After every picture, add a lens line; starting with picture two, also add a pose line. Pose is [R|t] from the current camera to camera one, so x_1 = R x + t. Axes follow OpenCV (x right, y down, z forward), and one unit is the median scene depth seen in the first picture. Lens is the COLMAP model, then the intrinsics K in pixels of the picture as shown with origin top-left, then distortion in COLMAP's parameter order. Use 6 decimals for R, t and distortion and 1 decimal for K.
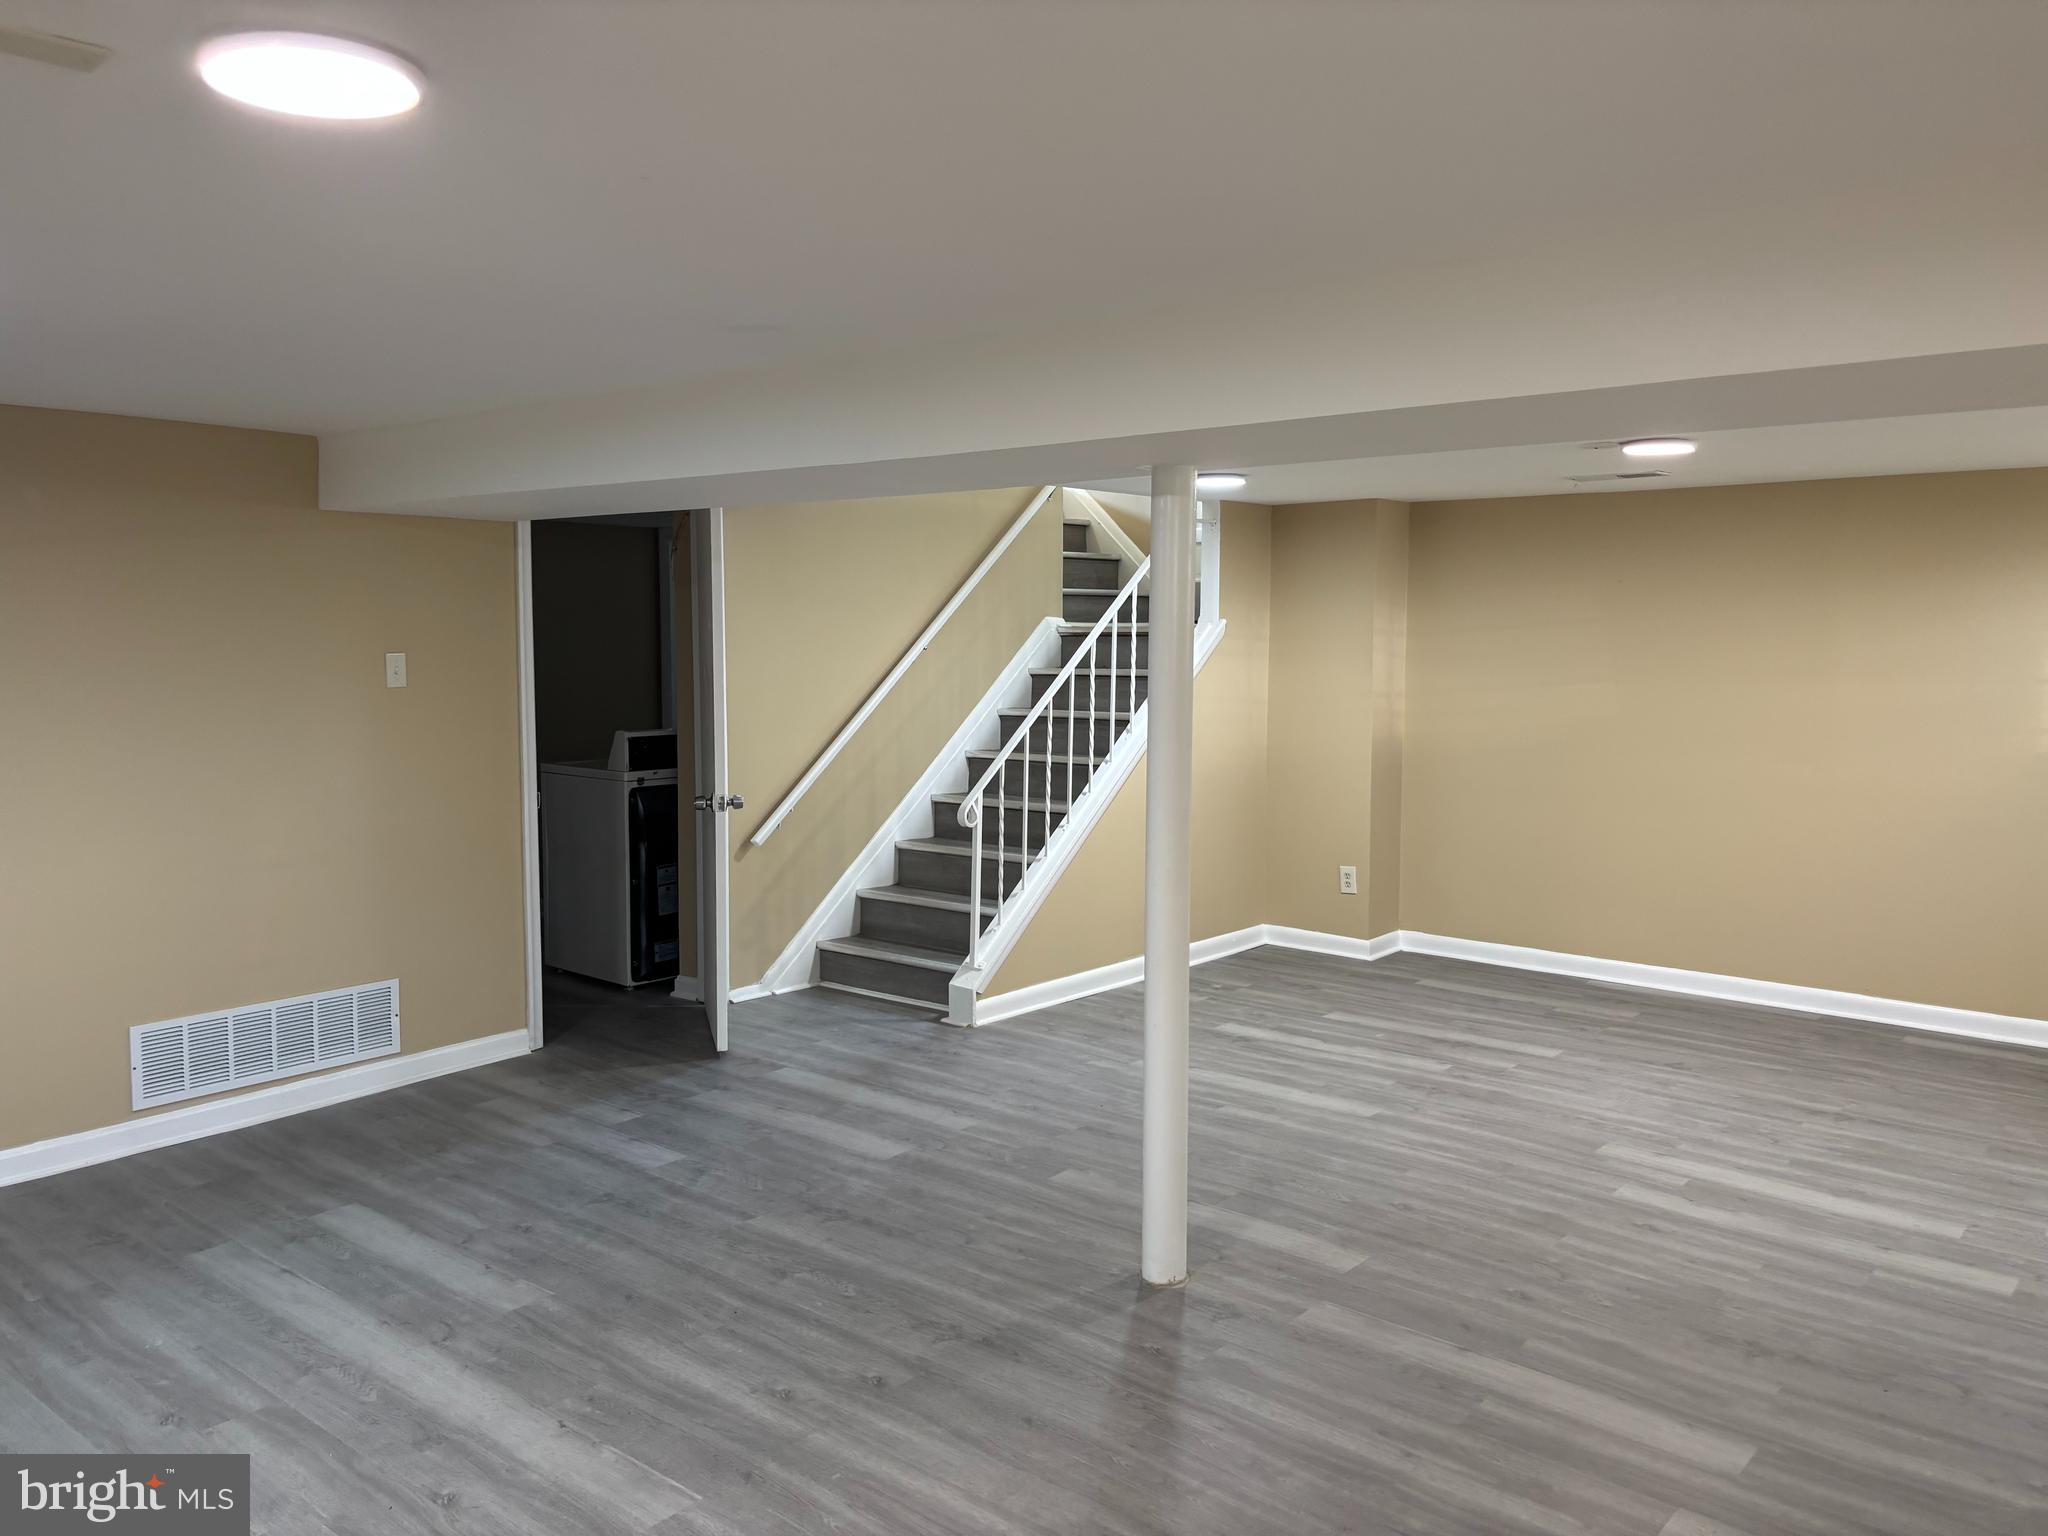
lens RADIAL K [[1563.8, 0, 1020.7], [0, 1563.8, 776.2], [0, 0, 1]] dist [0.062463, -0.069129]
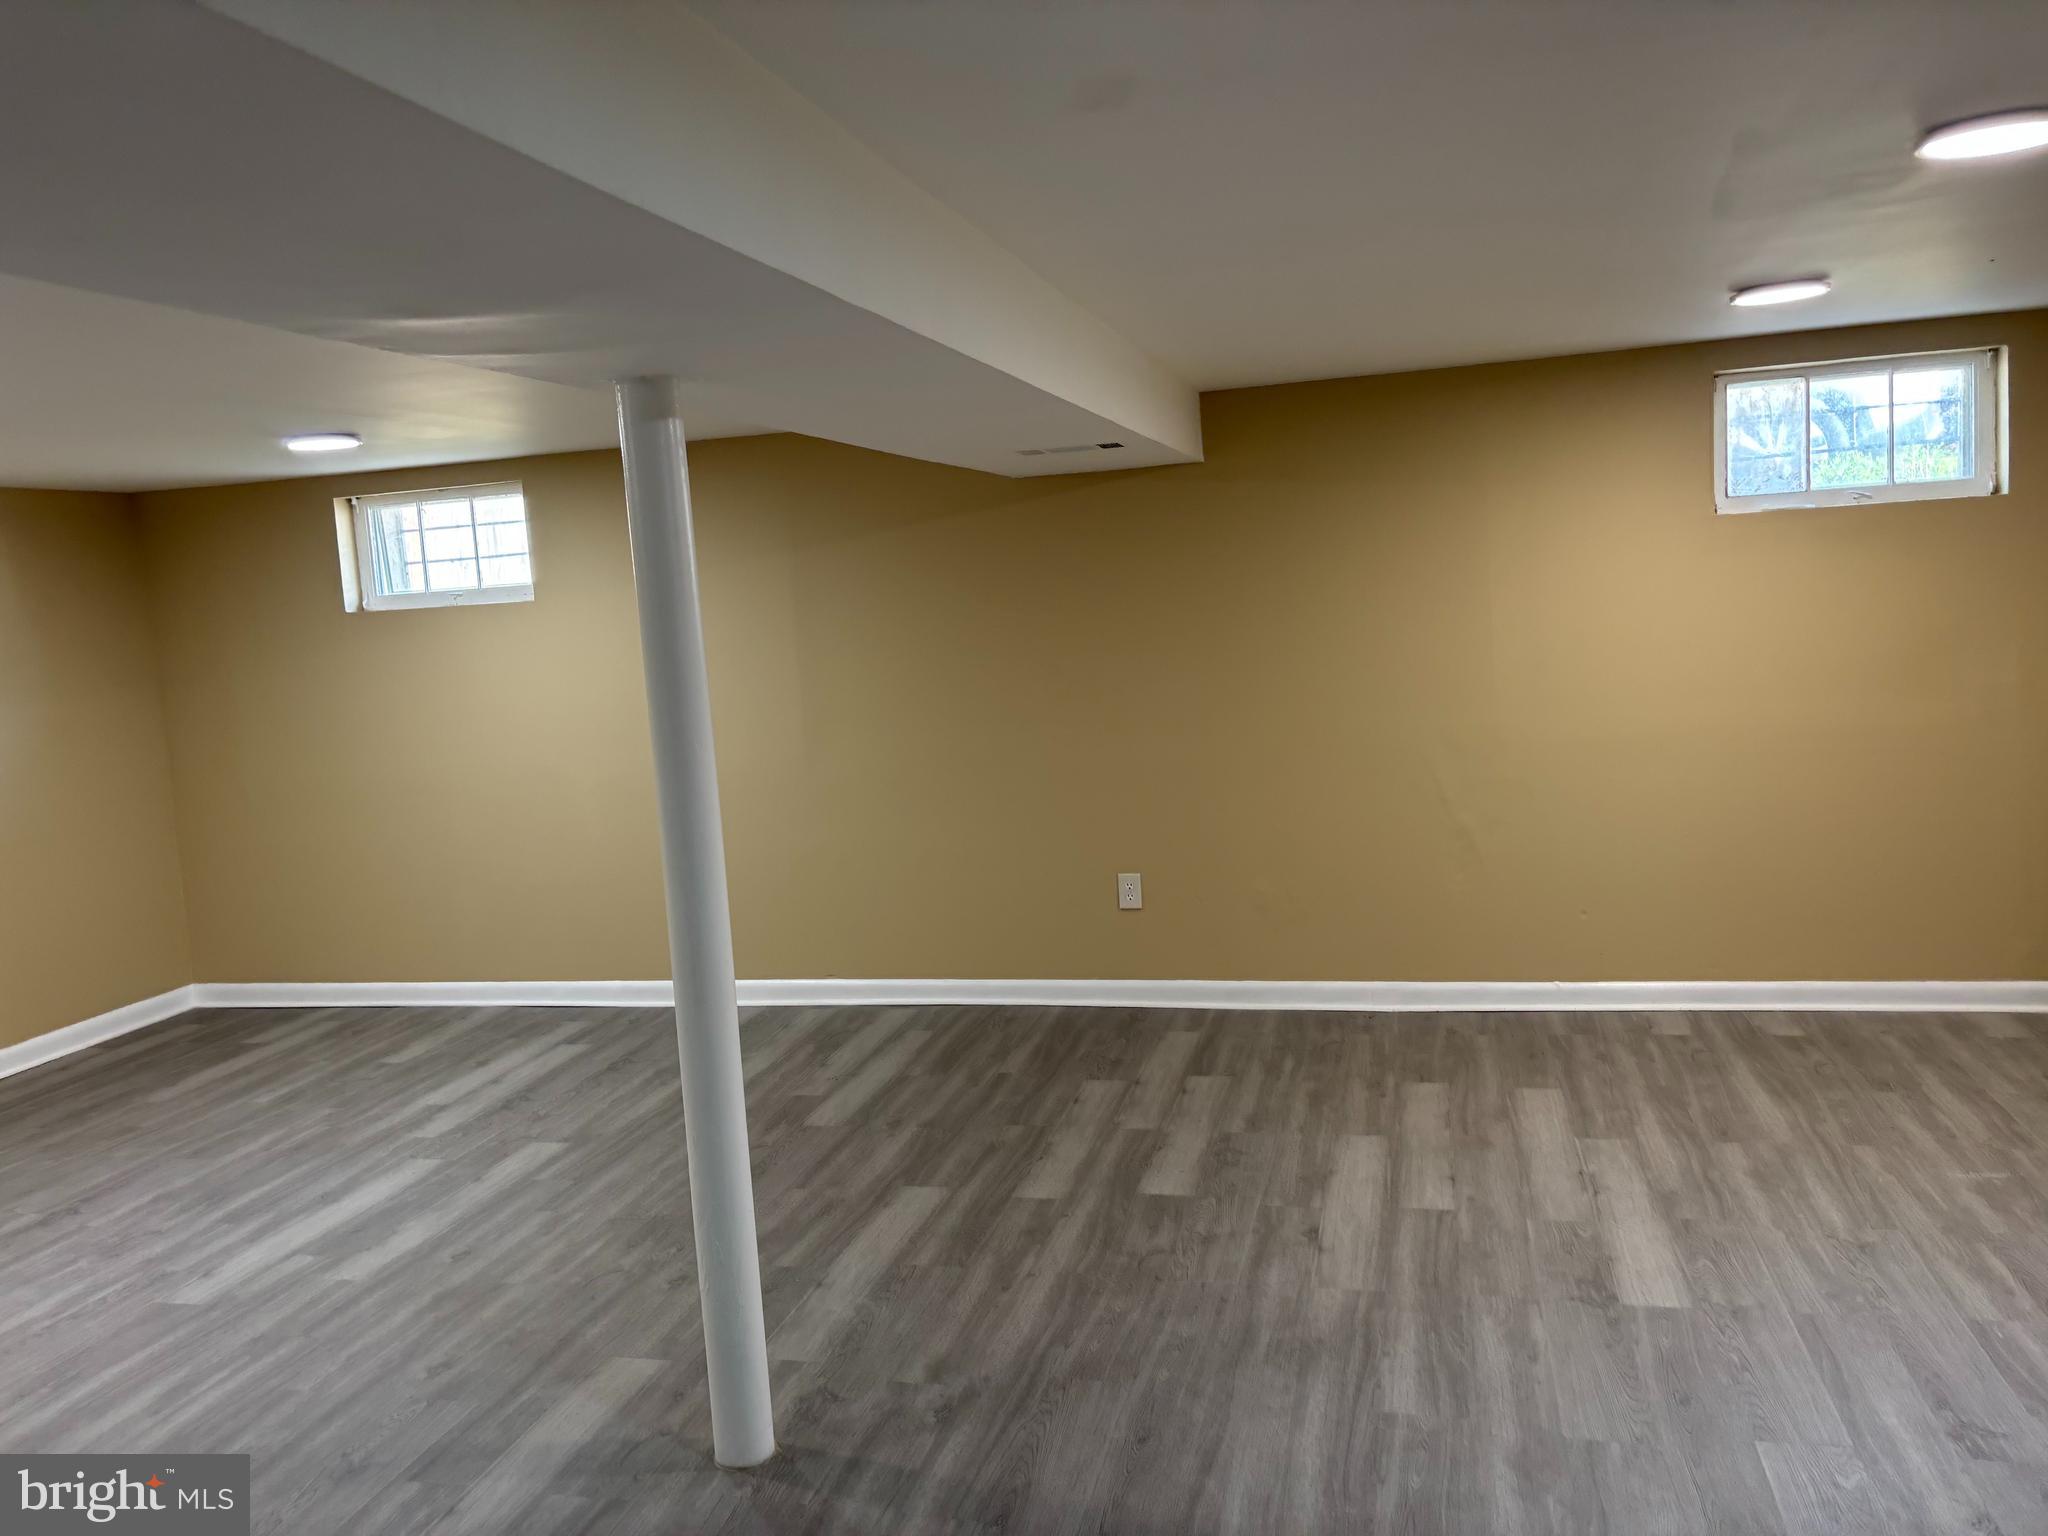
lens RADIAL K [[1563.8, 0, 1026.2], [0, 1563.8, 764.4], [0, 0, 1]] dist [0.062463, -0.069129]
pose [[-0.430960, -0.080544, 0.898769, -0.501404], [0.153581, 0.974930, 0.161012, -0.088950], [-0.889205, 0.207423, -0.407786, 0.889778]]
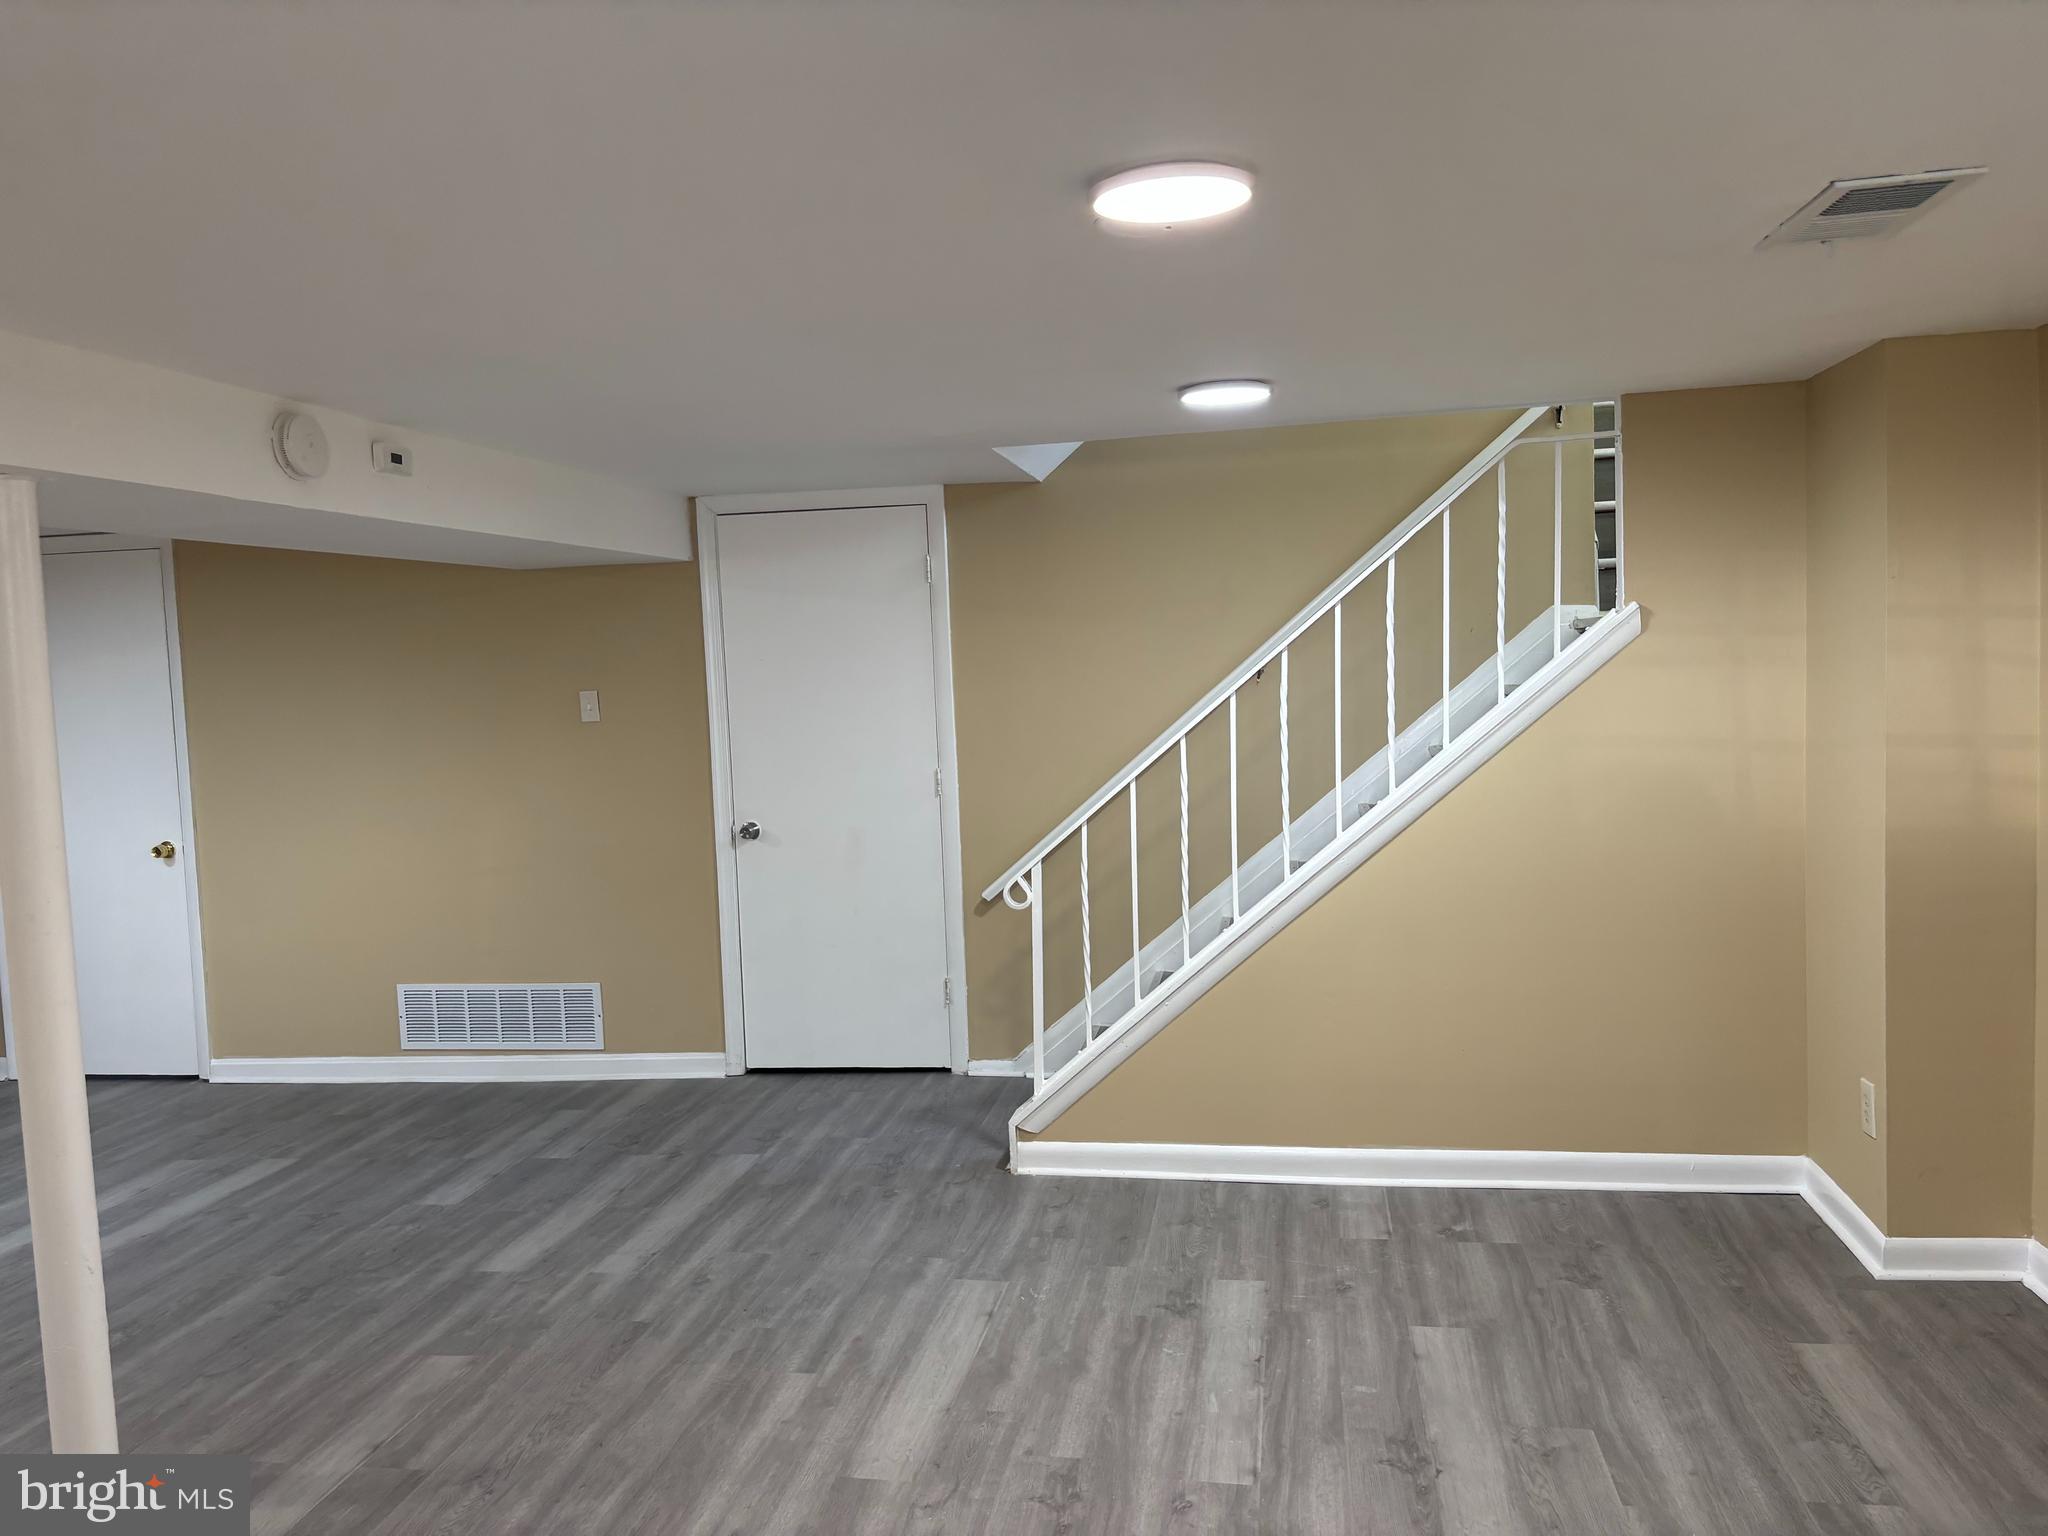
lens RADIAL K [[1563.8, 0, 1014.5], [0, 1563.8, 756.6], [0, 0, 1]] dist [0.062463, -0.069129]
pose [[0.486965, 0.035056, -0.872718, 0.793813], [-0.036105, 0.999148, 0.019988, -0.071804], [0.872675, 0.021776, 0.487816, 0.789498]]
